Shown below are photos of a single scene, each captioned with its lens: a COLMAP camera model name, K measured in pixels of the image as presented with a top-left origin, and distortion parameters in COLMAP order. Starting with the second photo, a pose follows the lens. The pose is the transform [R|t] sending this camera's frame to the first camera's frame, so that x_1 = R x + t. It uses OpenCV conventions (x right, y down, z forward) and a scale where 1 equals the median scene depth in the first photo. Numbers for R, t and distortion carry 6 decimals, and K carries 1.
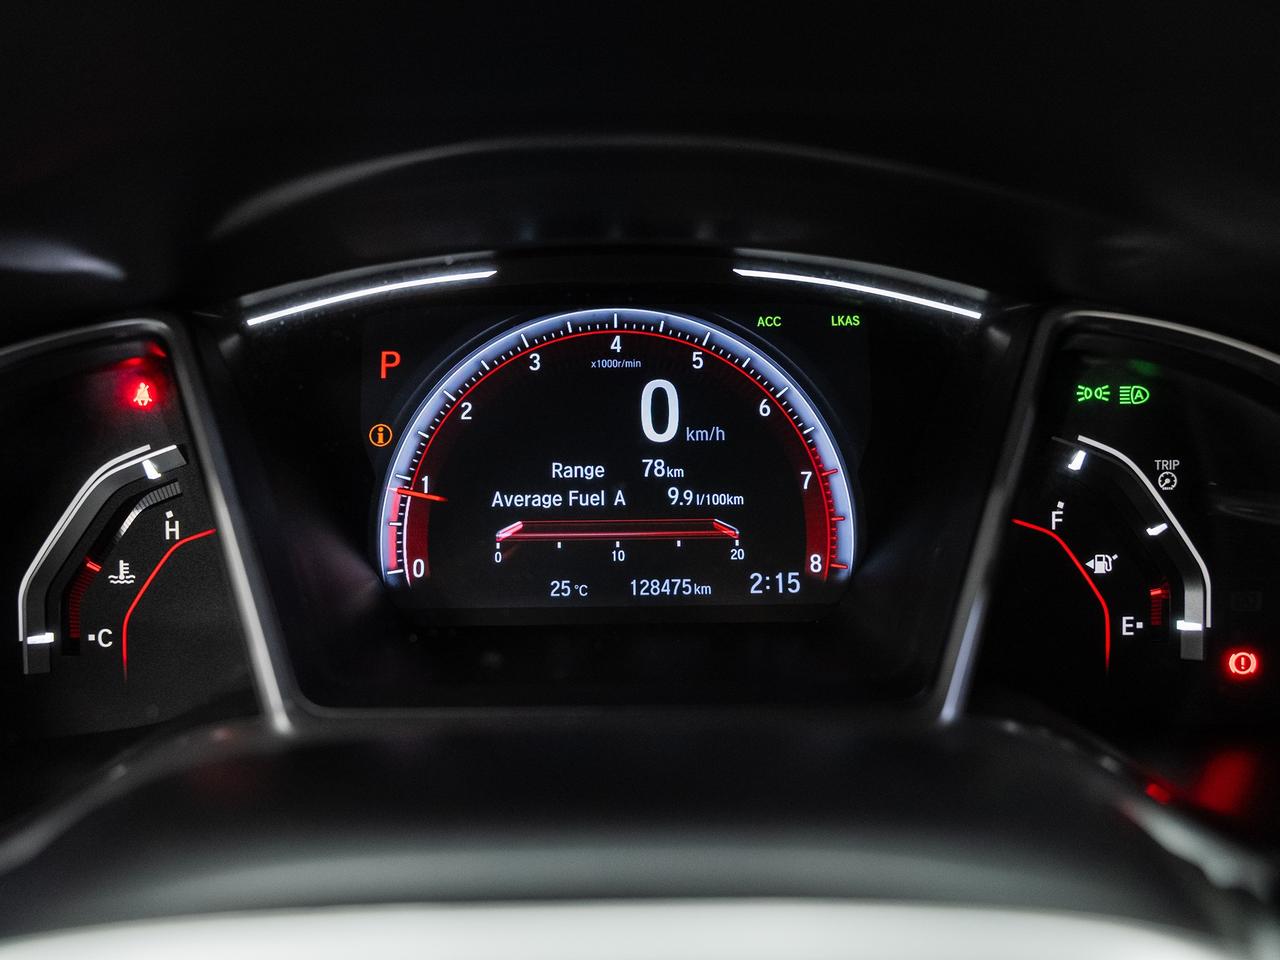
lens RADIAL K [[1121.1, 0, 641.0], [0, 1121.1, 474.4], [0, 0, 1]] dist [0.002623, -0.001655]
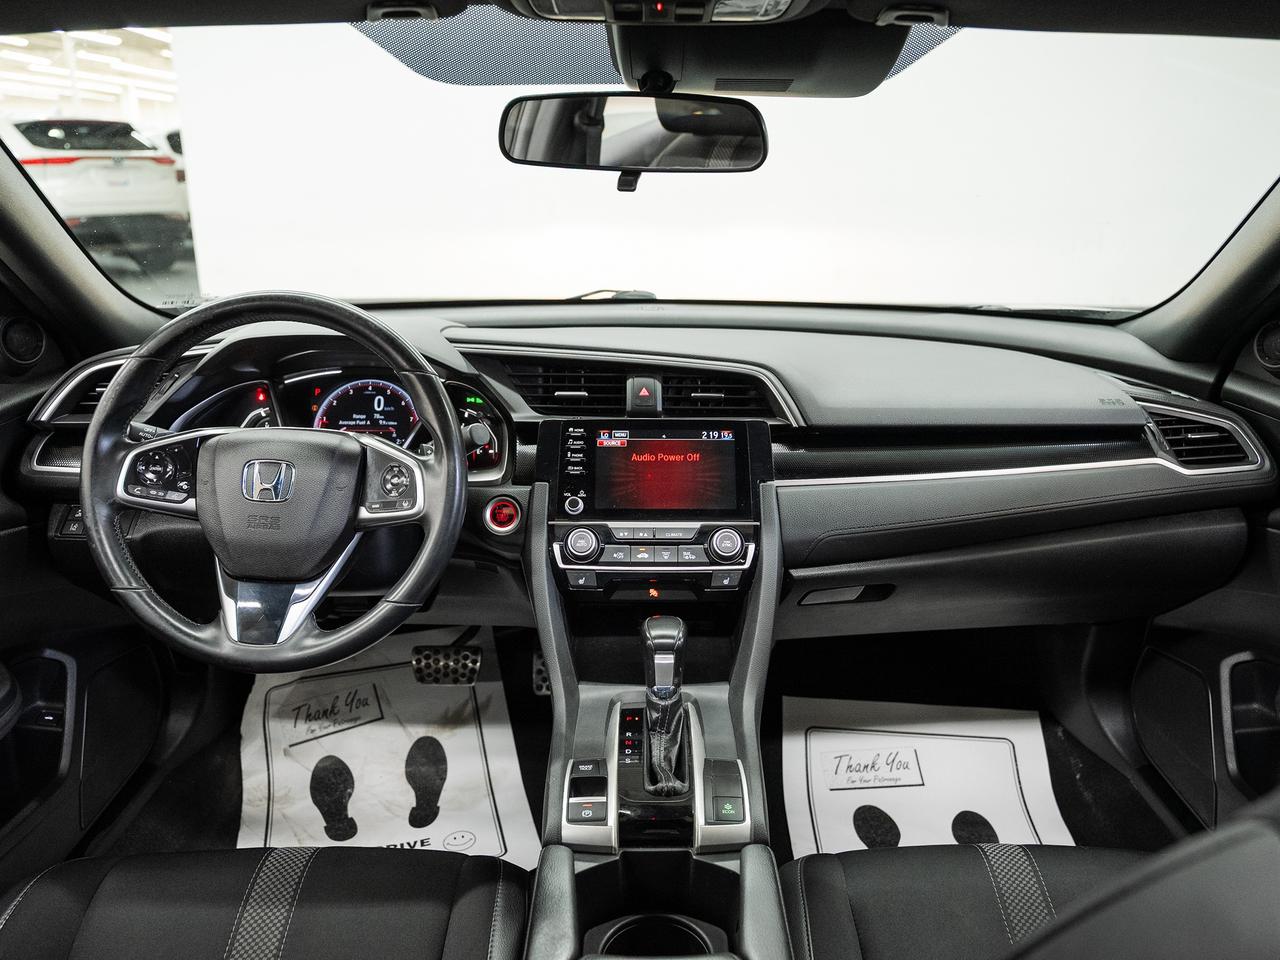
lens RADIAL K [[969.3, 0, 632.3], [0, 969.3, 480.3], [0, 0, 1]] dist [-0.012013, 0.009203]
pose [[0.999537, 0.013517, 0.027253, 0.908772], [-0.012144, 0.998677, -0.049958, 0.421653], [-0.027892, 0.049604, 0.998379, -2.796096]]
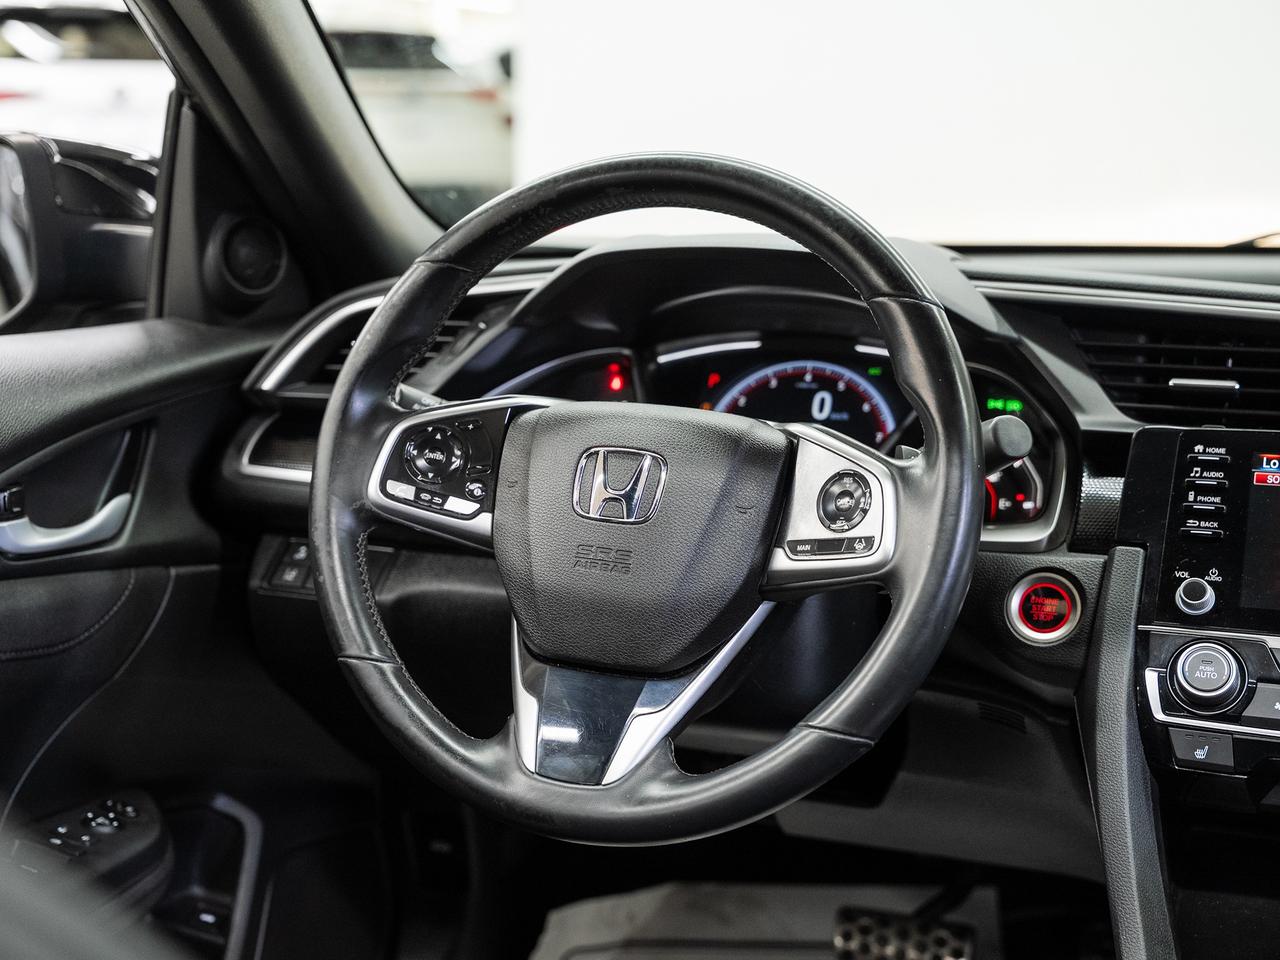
lens RADIAL K [[1884.4, 0, 633.8], [0, 1884.4, 503.0], [0, 0, 1]] dist [0.064929, 0.000000]
pose [[0.946047, 0.078112, -0.314474, 0.898010], [-0.130899, 0.979923, -0.150387, 0.784668], [0.296413, 0.183437, 0.937278, -2.759714]]
